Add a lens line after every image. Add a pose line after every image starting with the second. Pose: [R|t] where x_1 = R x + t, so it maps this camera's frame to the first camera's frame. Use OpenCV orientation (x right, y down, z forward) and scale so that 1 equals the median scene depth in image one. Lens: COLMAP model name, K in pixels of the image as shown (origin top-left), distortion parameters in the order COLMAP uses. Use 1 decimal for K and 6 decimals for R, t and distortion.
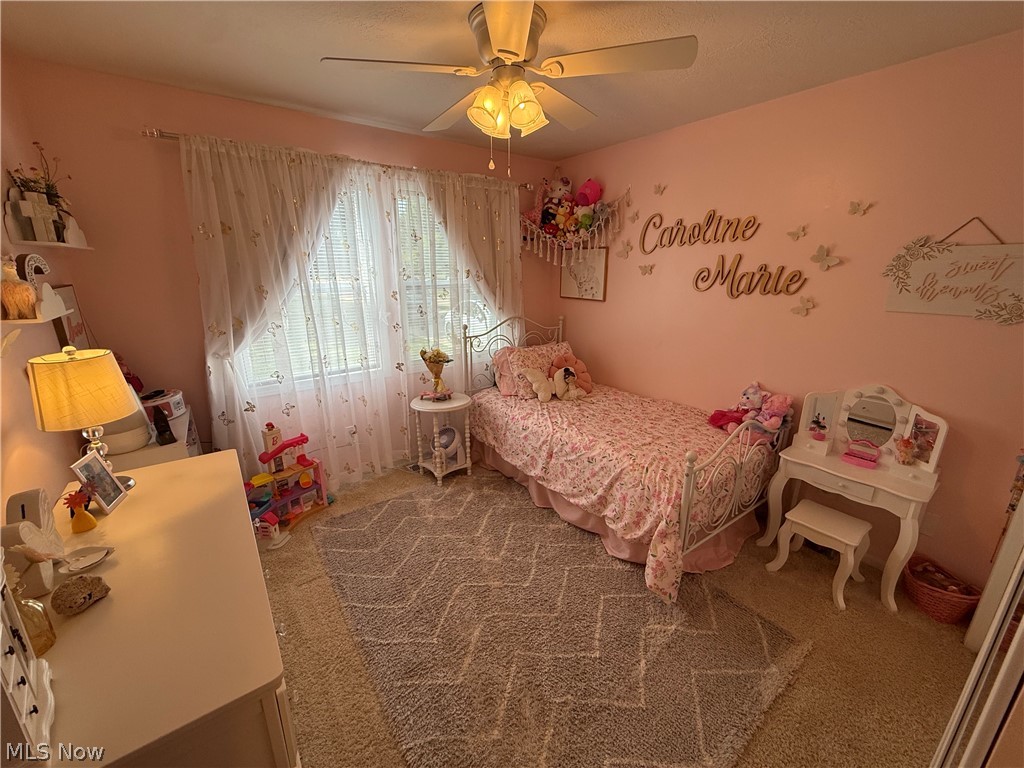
lens RADIAL K [[409.6, 0, 511.8], [0, 409.6, 384.0], [0, 0, 1]] dist [0.000645, -0.000316]
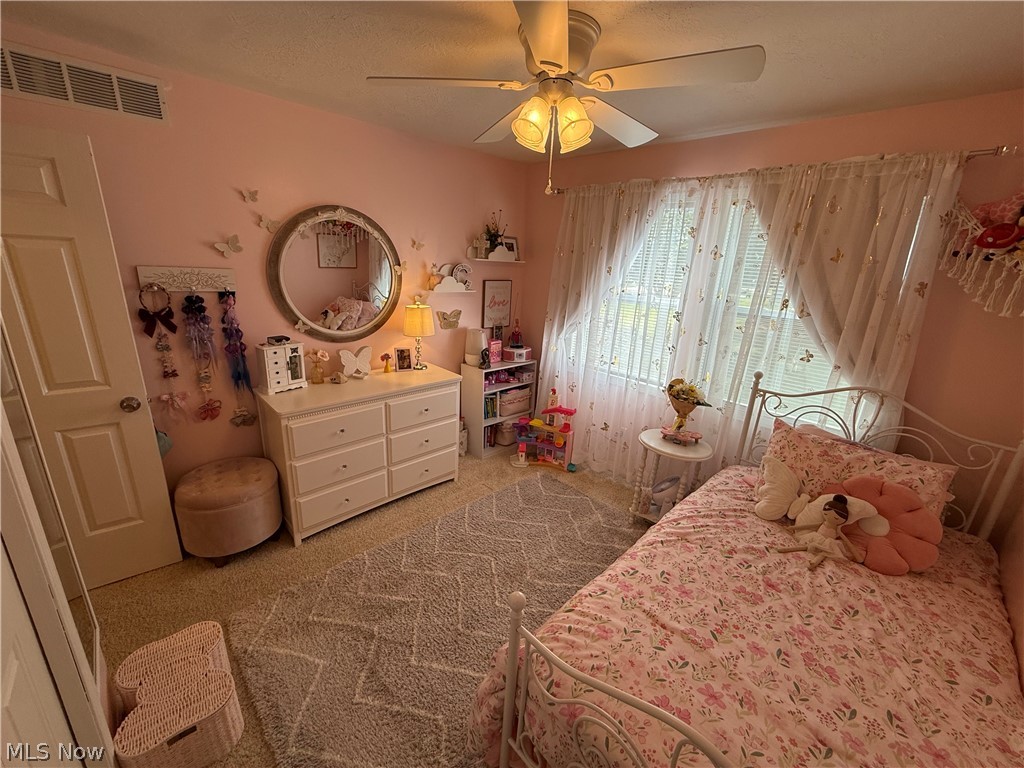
lens RADIAL K [[409.6, 0, 511.3], [0, 409.6, 385.0], [0, 0, 1]] dist [0.000645, -0.000316]
pose [[0.130288, 0.295855, -0.946306, 0.598626], [-0.329015, 0.913259, 0.240224, -0.174223], [0.935294, 0.280050, 0.216327, 0.490866]]
